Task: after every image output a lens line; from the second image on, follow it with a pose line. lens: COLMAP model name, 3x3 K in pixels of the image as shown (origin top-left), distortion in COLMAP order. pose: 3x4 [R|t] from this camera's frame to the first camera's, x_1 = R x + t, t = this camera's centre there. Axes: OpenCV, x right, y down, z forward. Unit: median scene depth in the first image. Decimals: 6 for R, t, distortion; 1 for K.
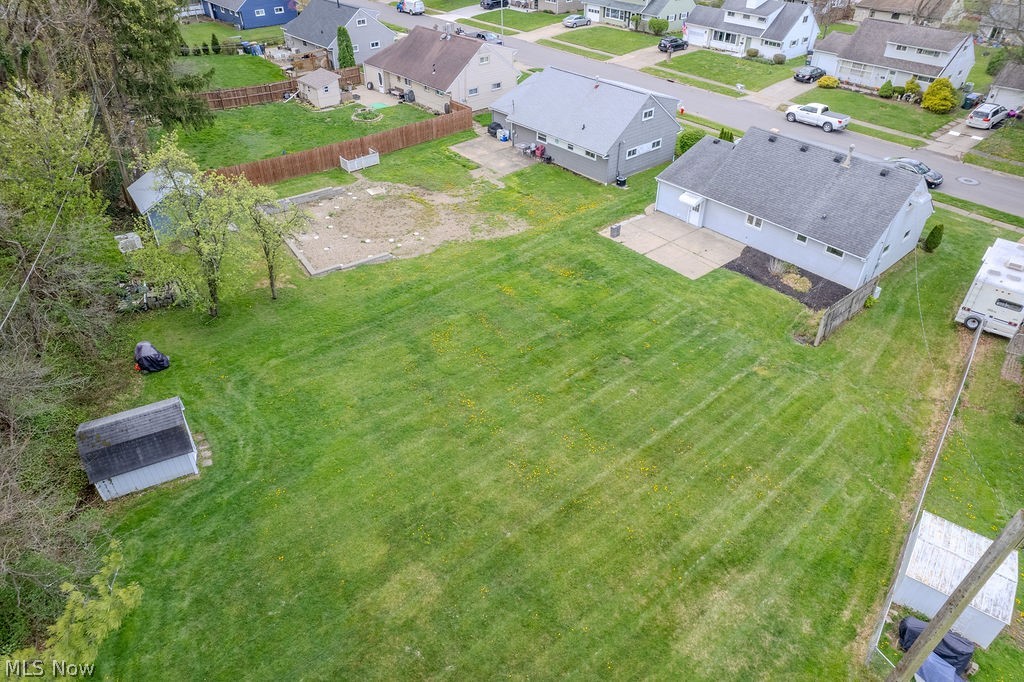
lens RADIAL K [[656.9, 0, 512.0], [0, 656.9, 341.0], [0, 0, 1]] dist [-0.083046, 0.063538]
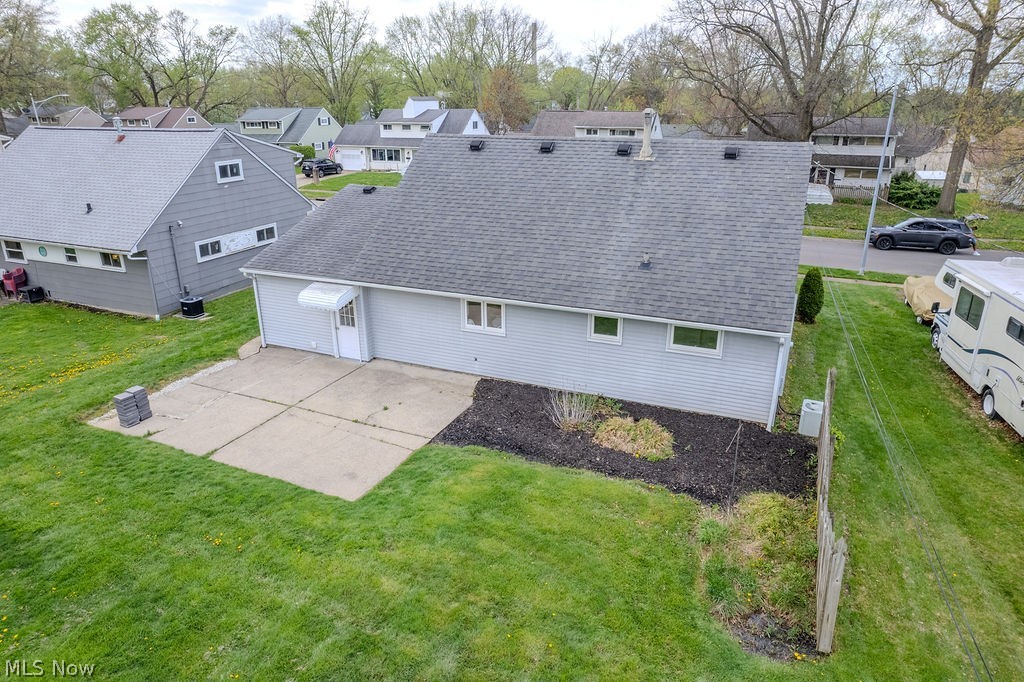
lens RADIAL K [[656.9, 0, 512.0], [0, 656.9, 341.0], [0, 0, 1]] dist [-0.083046, 0.063538]
pose [[0.898705, -0.153950, 0.410645, 0.202290], [0.263420, 0.938123, -0.224800, -0.066694], [-0.350627, 0.310200, 0.883649, 0.590960]]
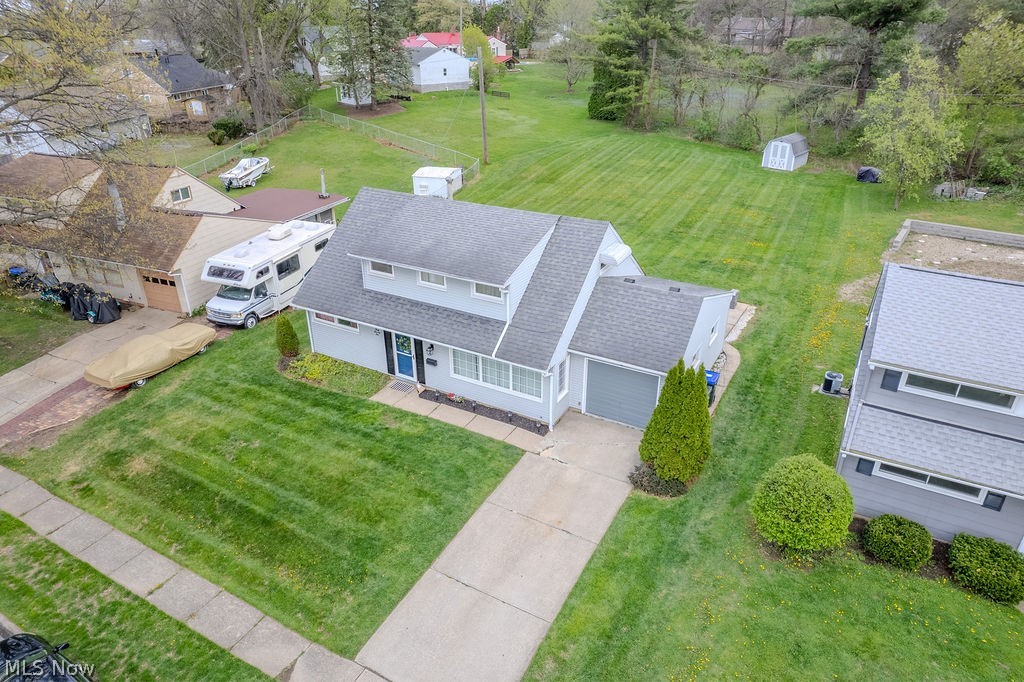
lens RADIAL K [[656.9, 0, 512.0], [0, 656.9, 341.0], [0, 0, 1]] dist [-0.083046, 0.063538]
pose [[-0.941604, 0.152795, -0.300060, 0.603921], [-0.199287, 0.465413, 0.862366, -0.709896], [0.271417, 0.871805, -0.407784, 1.247190]]
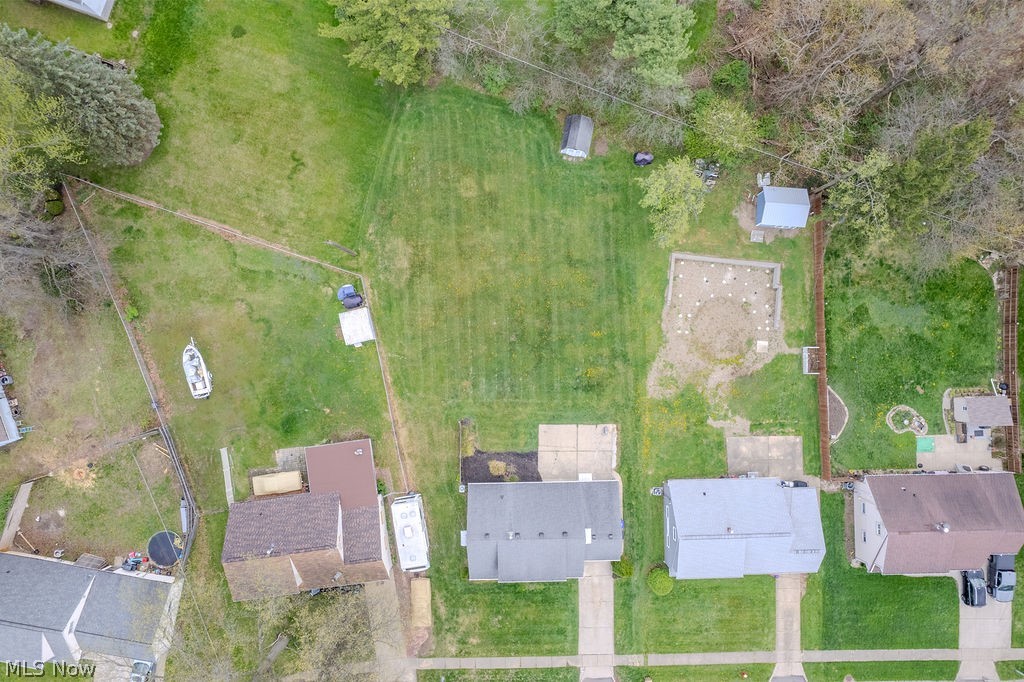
lens RADIAL K [[656.9, 0, 512.0], [0, 656.9, 341.0], [0, 0, 1]] dist [-0.083046, 0.063538]
pose [[-0.639363, 0.768395, -0.028016, 0.178266], [-0.457266, -0.350682, 0.817270, -1.241046], [0.618161, 0.535342, 0.575574, -0.144282]]
